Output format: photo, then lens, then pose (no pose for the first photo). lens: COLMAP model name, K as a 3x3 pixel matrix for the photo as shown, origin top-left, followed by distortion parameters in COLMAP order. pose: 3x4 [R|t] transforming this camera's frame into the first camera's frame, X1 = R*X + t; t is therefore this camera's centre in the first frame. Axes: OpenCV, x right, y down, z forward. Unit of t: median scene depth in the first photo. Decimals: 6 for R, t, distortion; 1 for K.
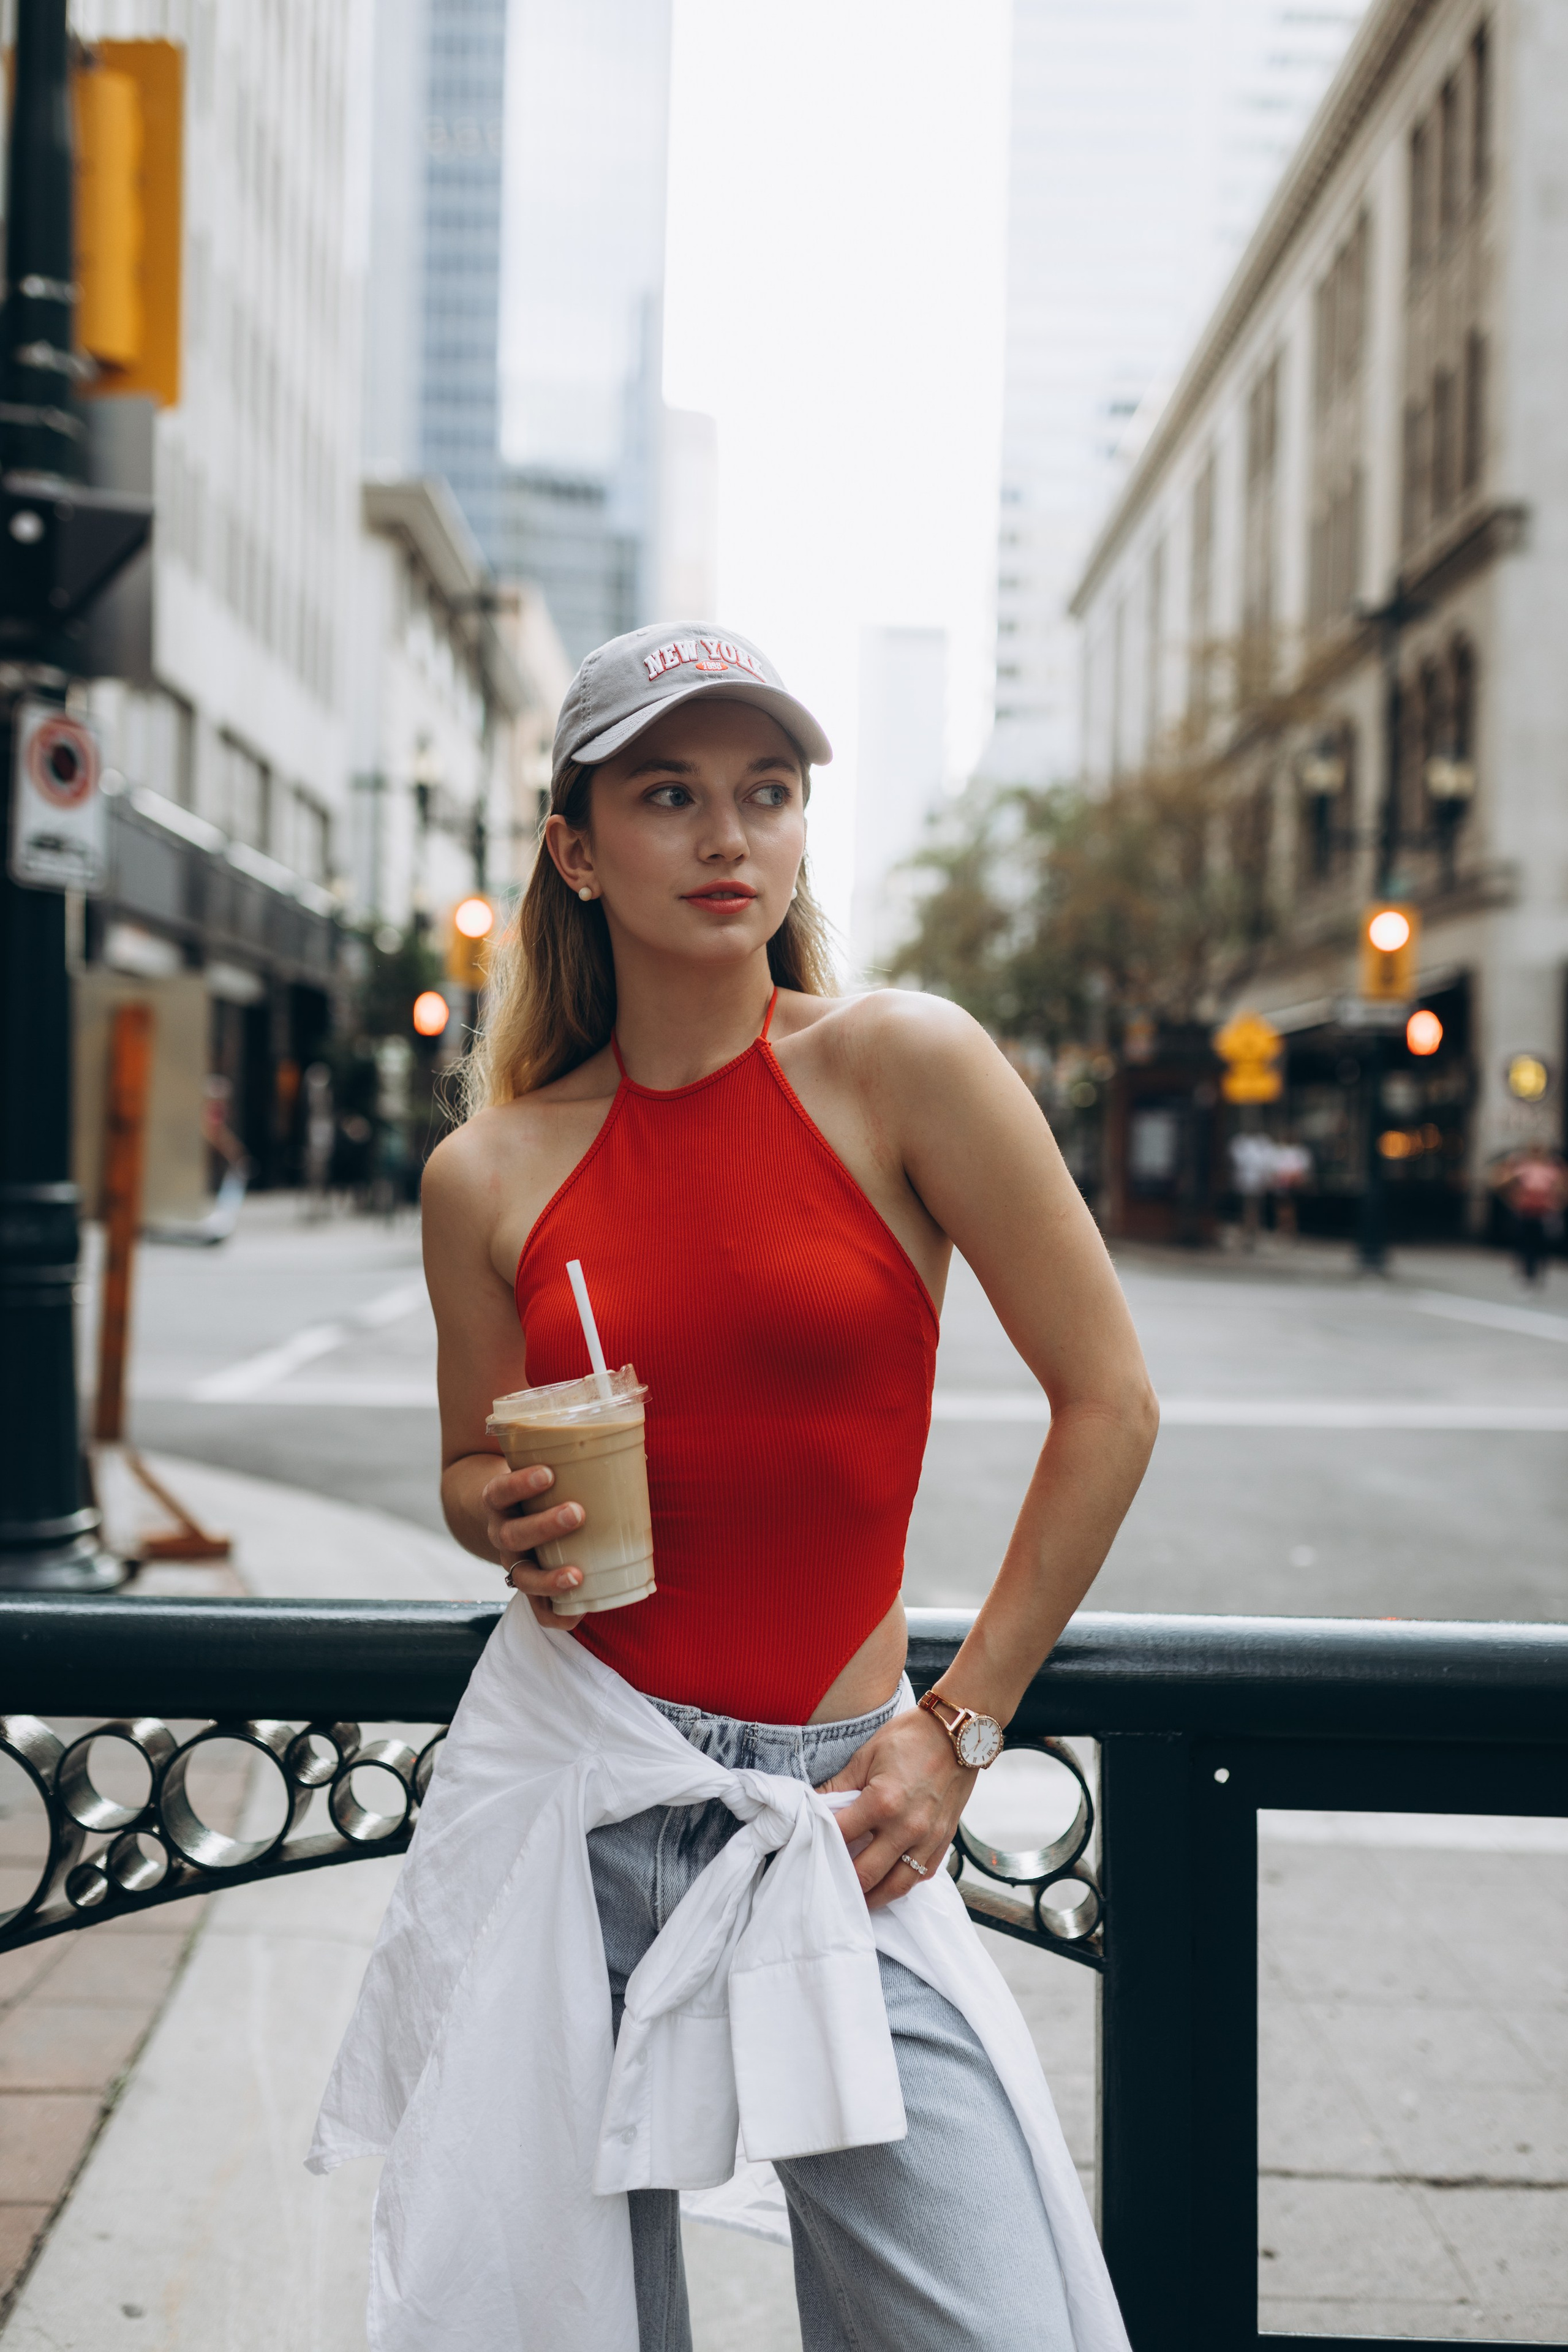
lens RADIAL K [[2236.7, 0, 787.8], [0, 2236.7, 1166.9], [0, 0, 1]] dist [0.061004, -0.117833]
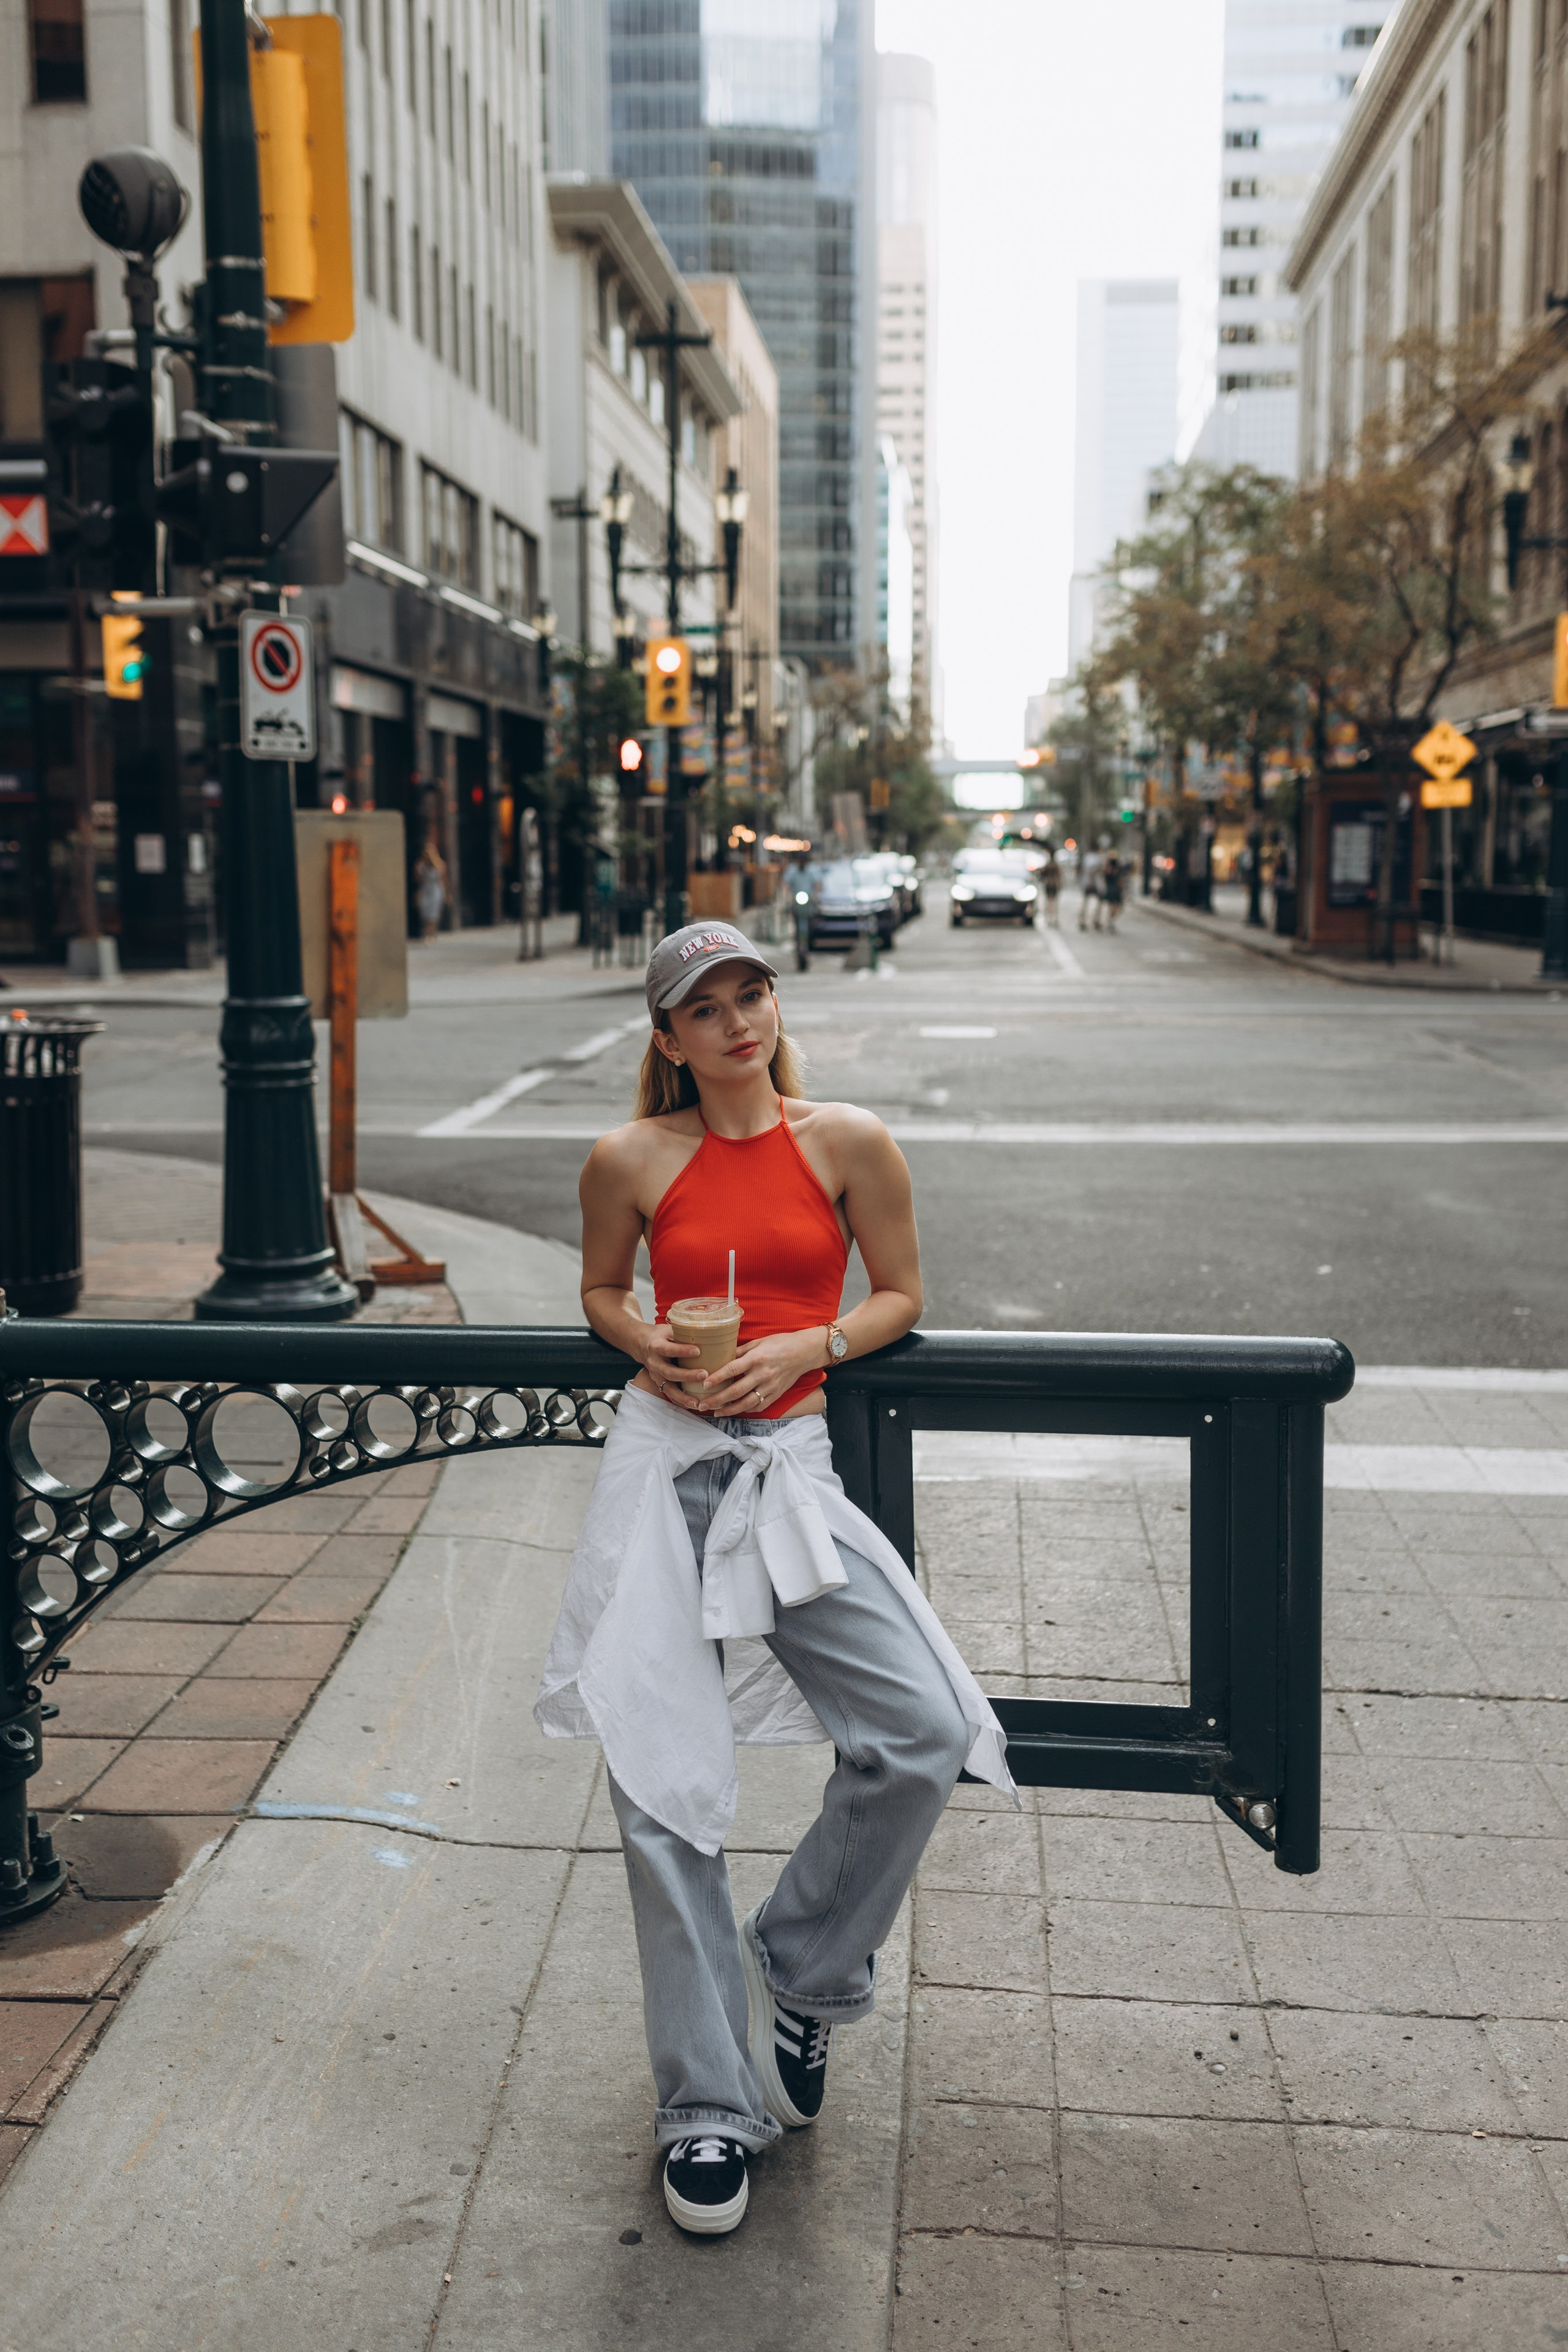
lens RADIAL K [[2256.2, 0, 782.8], [0, 2256.2, 1184.5], [0, 0, 1]] dist [0.064220, -0.130881]
pose [[0.994177, -0.014332, -0.106800, 0.078054], [0.028979, 0.990164, 0.136878, -0.047389], [0.103787, -0.139176, 0.984814, -0.222840]]
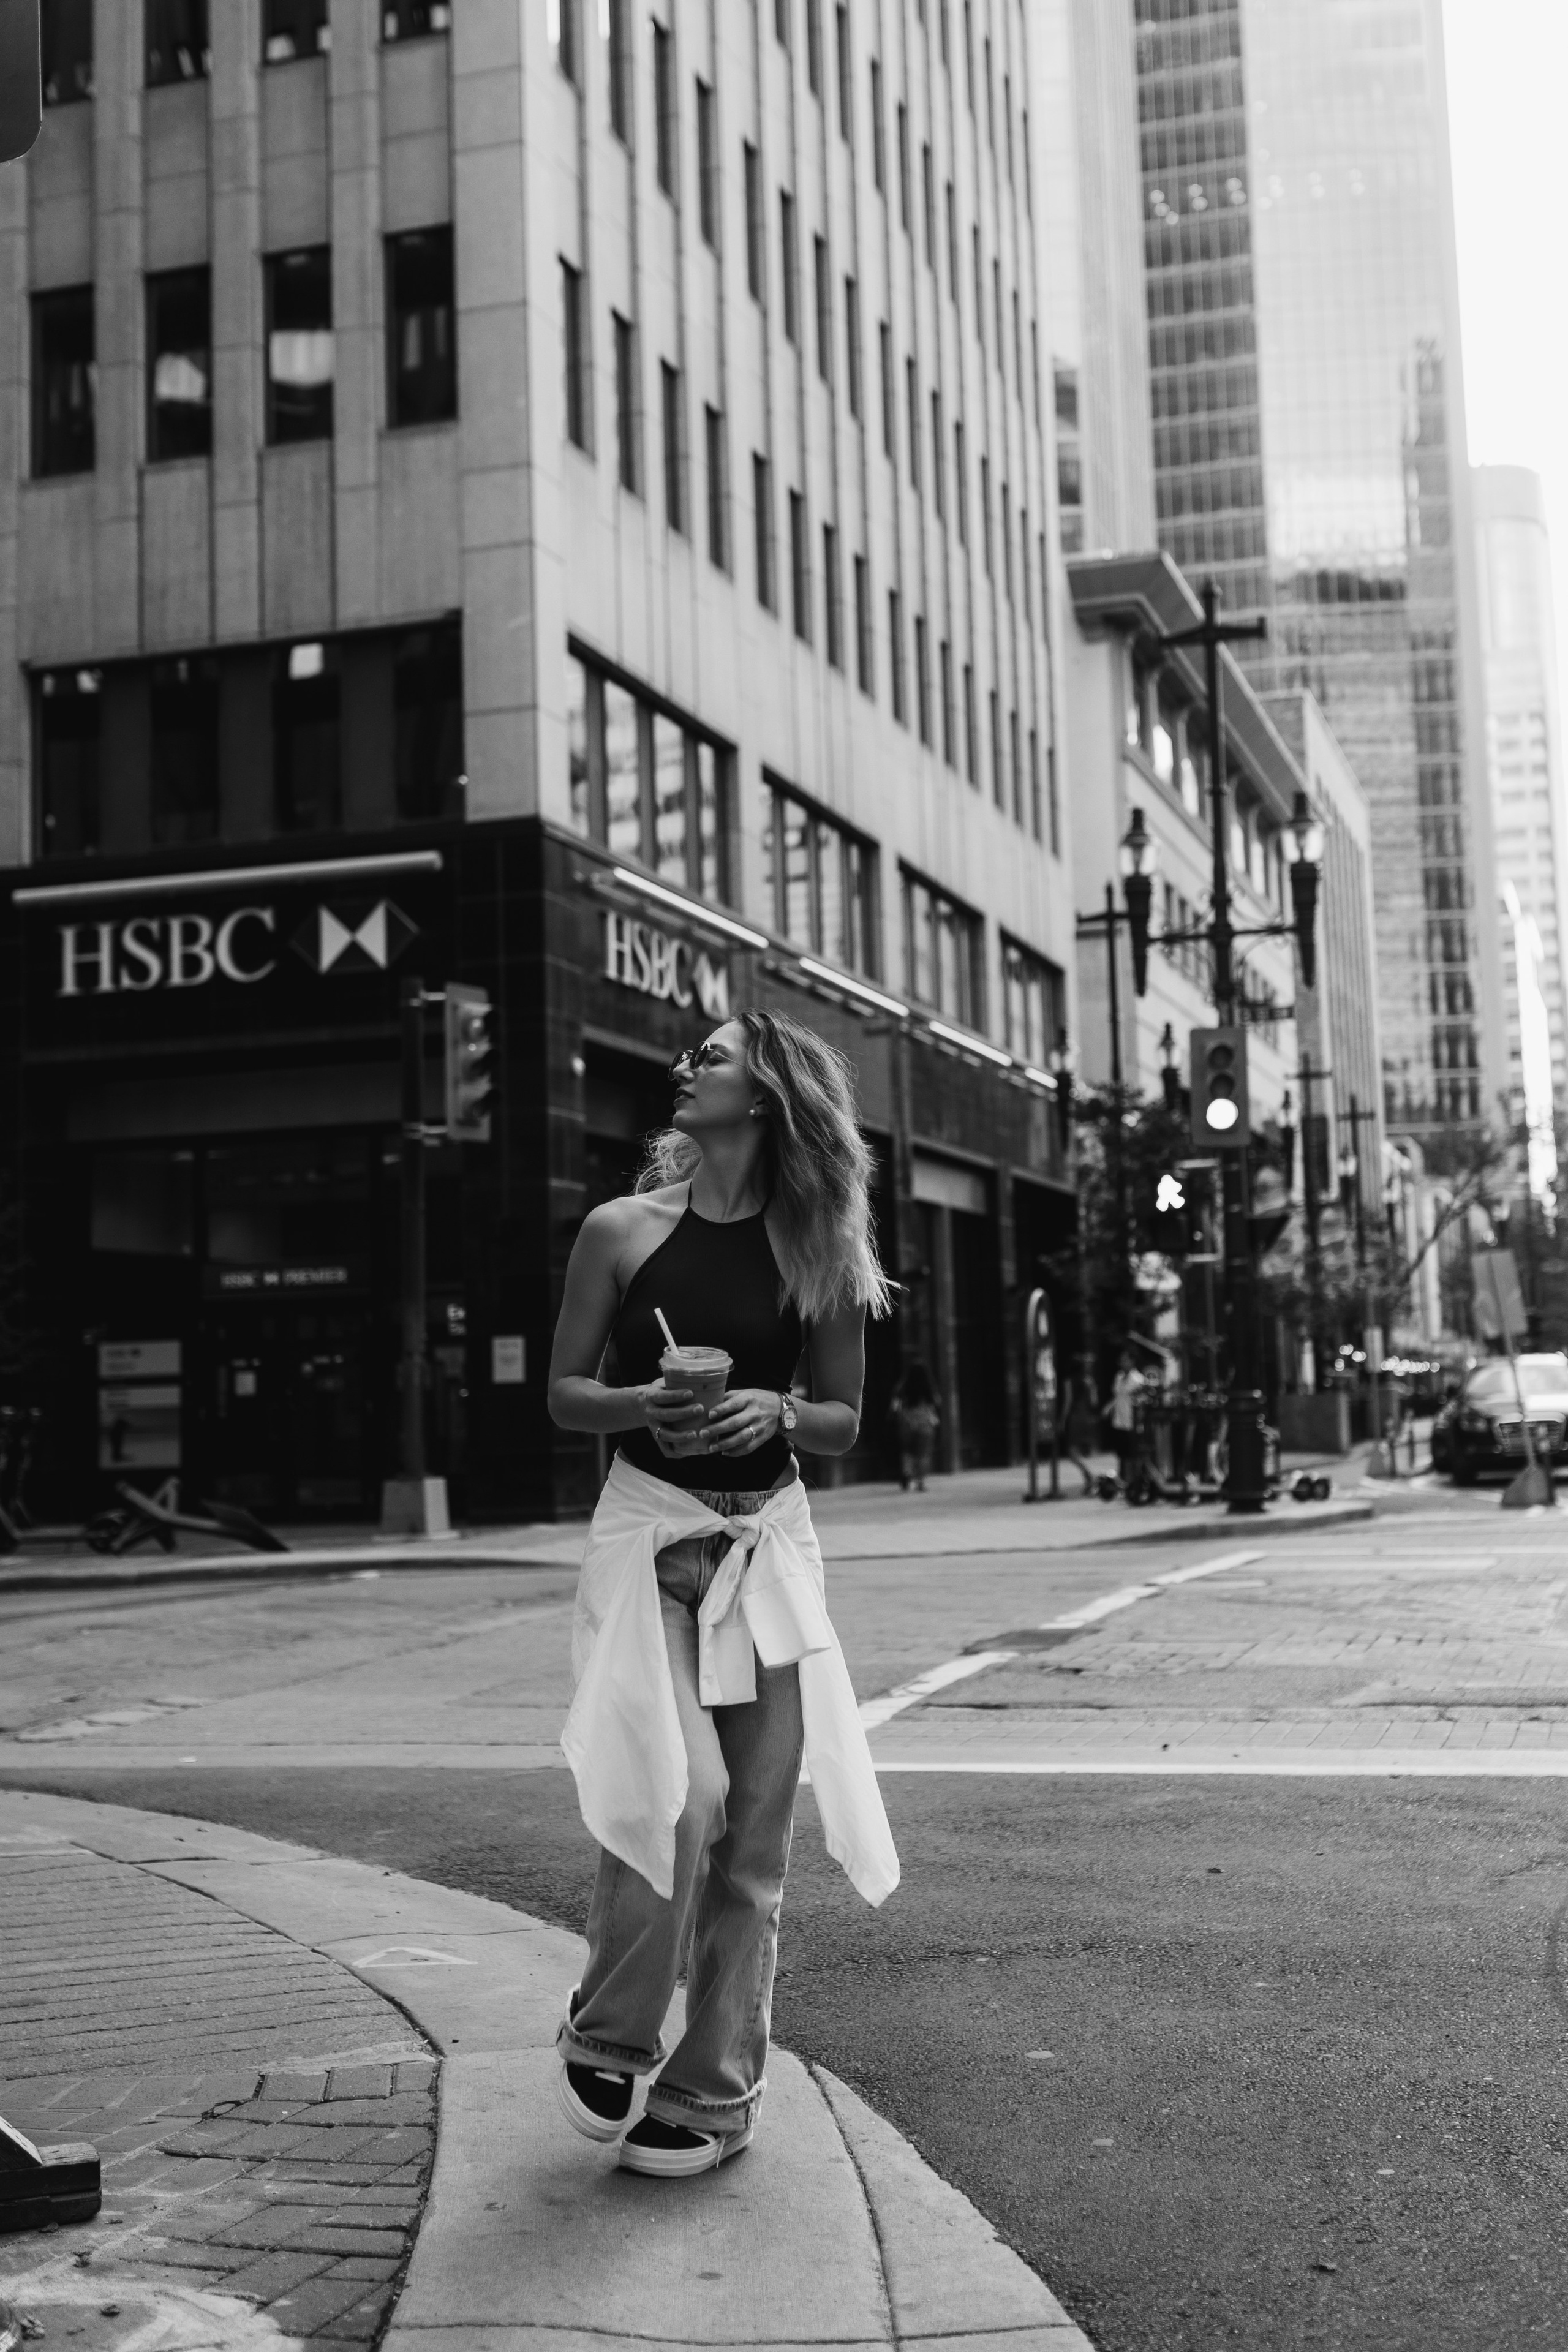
lens RADIAL K [[2707.5, 0, 839.7], [0, 2707.5, 1090.2], [0, 0, 1]] dist [0.035556, -0.008047]
pose [[0.951042, -0.092691, -0.294835, -0.002056], [0.055508, 0.989683, -0.132087, 0.032350], [0.304037, 0.109255, 0.946375, 0.529824]]
